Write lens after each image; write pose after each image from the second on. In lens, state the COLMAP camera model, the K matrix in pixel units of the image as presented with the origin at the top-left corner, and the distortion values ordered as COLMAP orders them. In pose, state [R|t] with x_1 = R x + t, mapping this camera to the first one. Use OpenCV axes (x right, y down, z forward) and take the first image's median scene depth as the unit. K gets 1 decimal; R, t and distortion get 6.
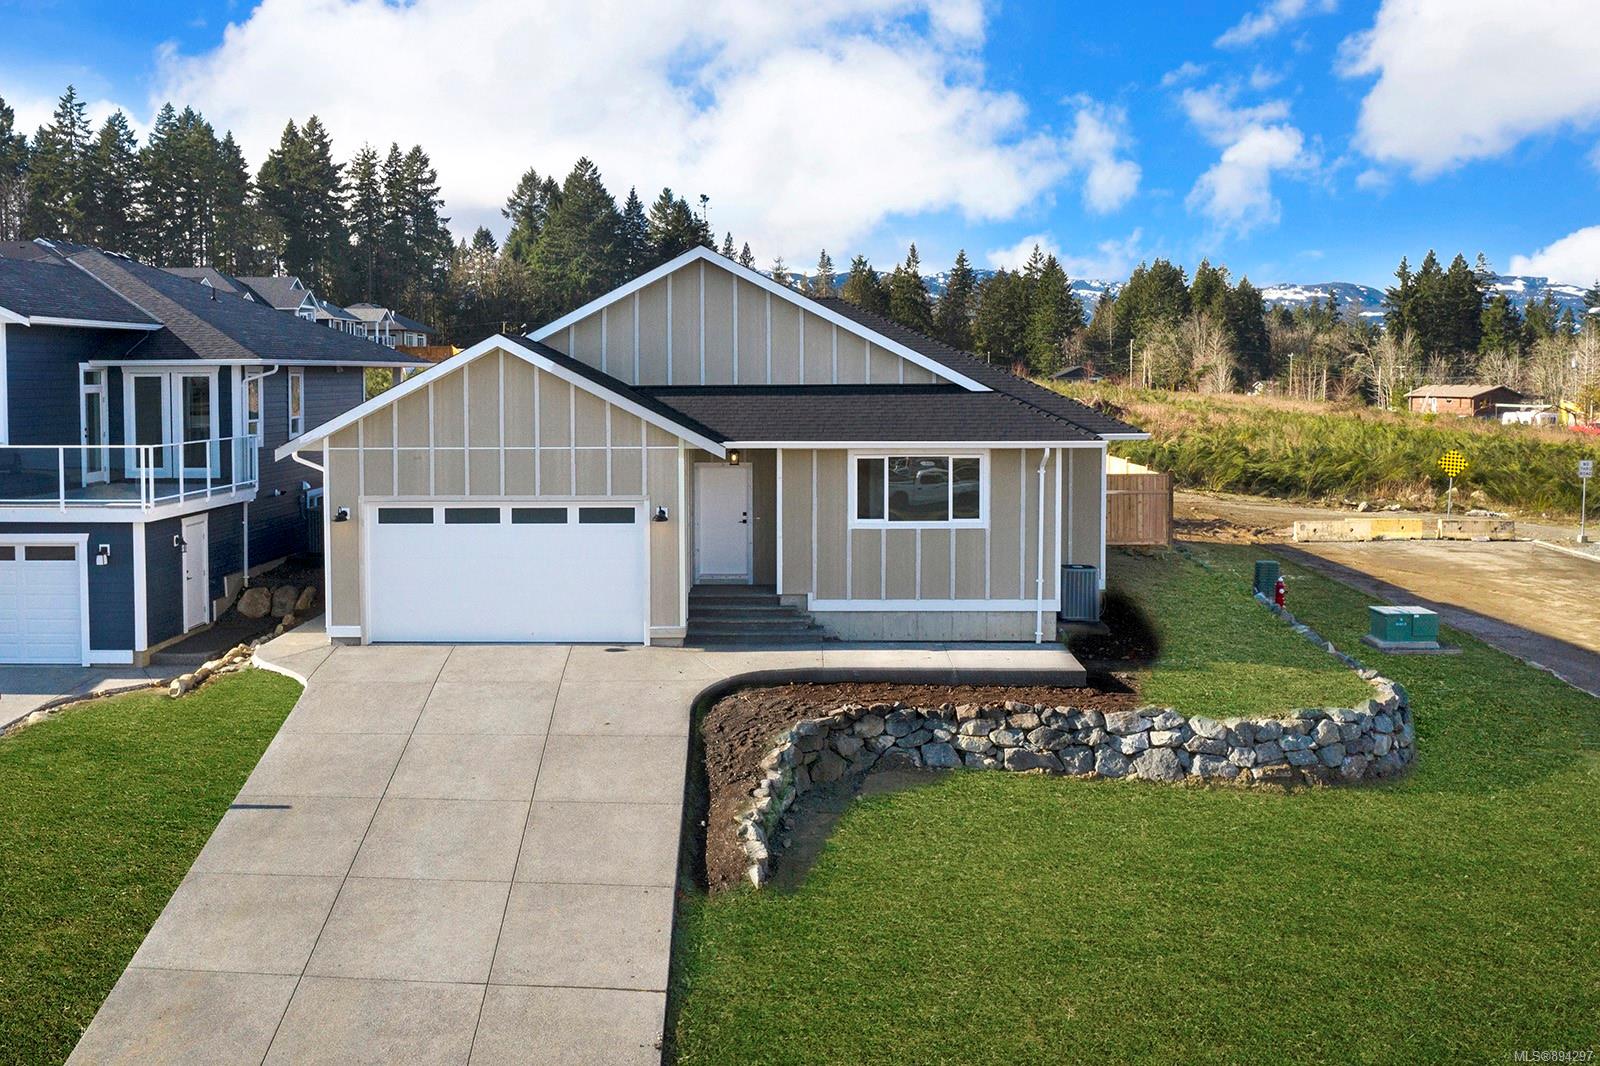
lens RADIAL K [[1512.6, 0, 799.4], [0, 1512.6, 448.3], [0, 0, 1]] dist [-0.010093, -0.004340]
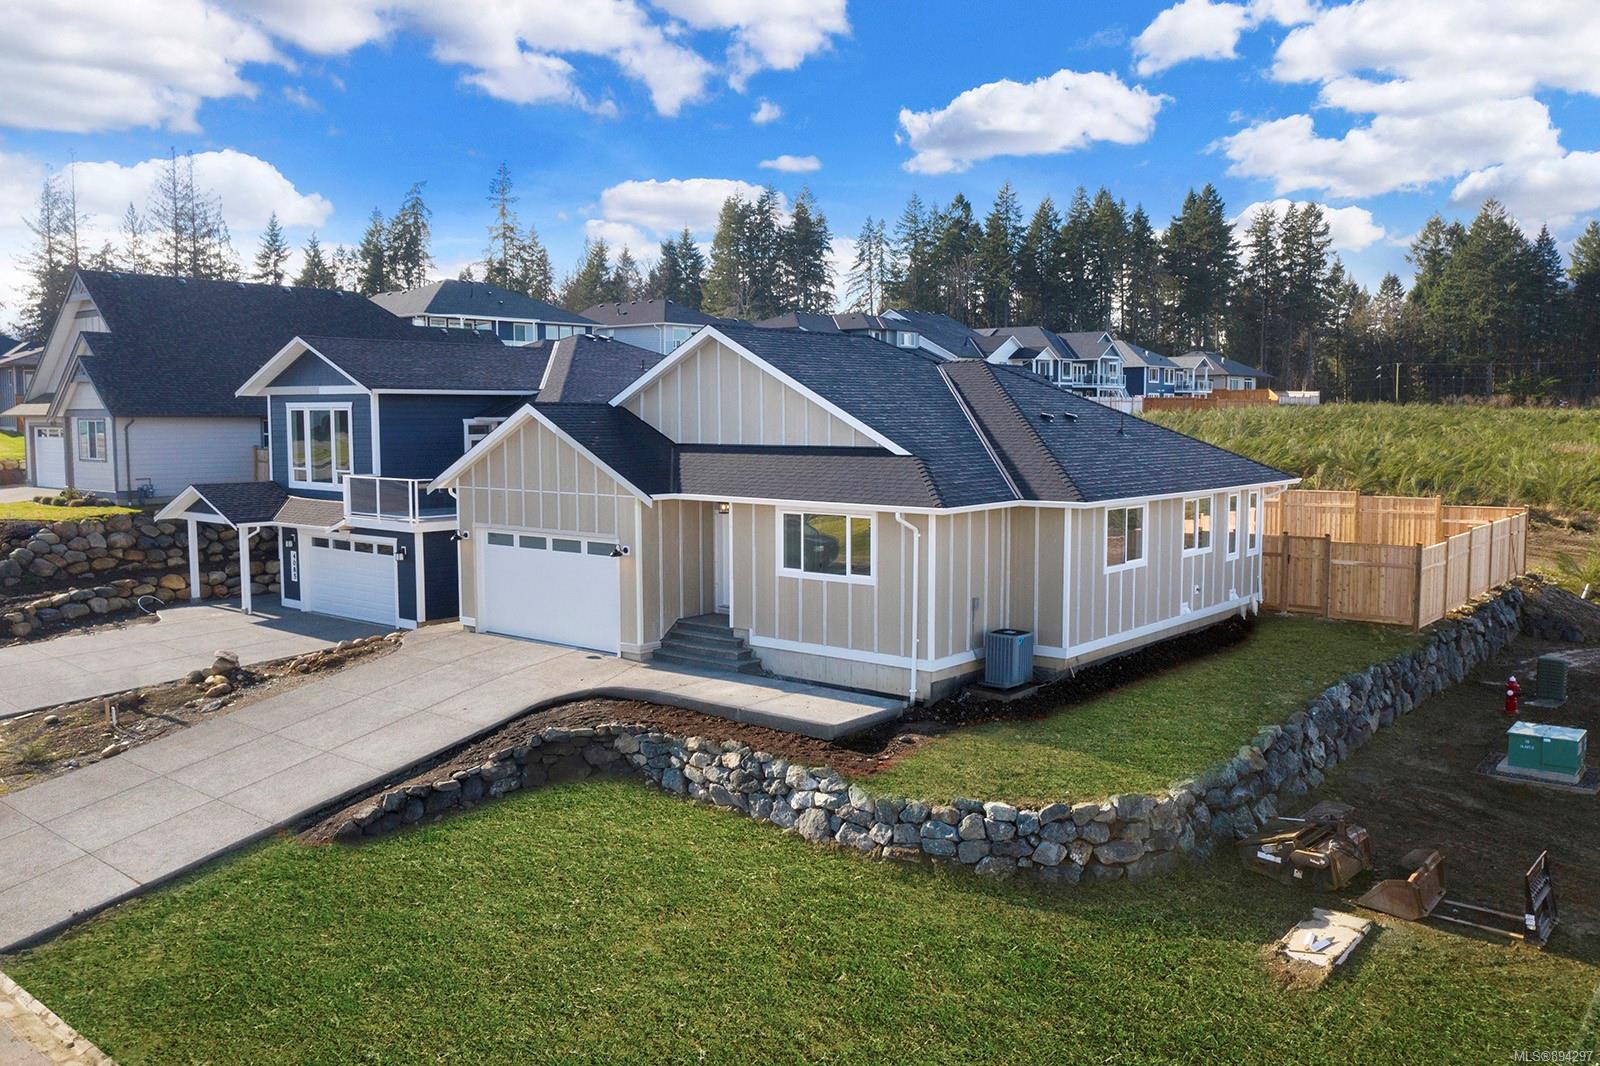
lens RADIAL K [[1328.7, 0, 800.0], [0, 1328.7, 533.0], [0, 0, 1]] dist [0.002342, -0.045213]
pose [[0.784684, 0.059284, -0.617055, 0.654412], [-0.032680, 0.997988, 0.054325, -0.032711], [0.619034, -0.022463, 0.785043, 0.237924]]
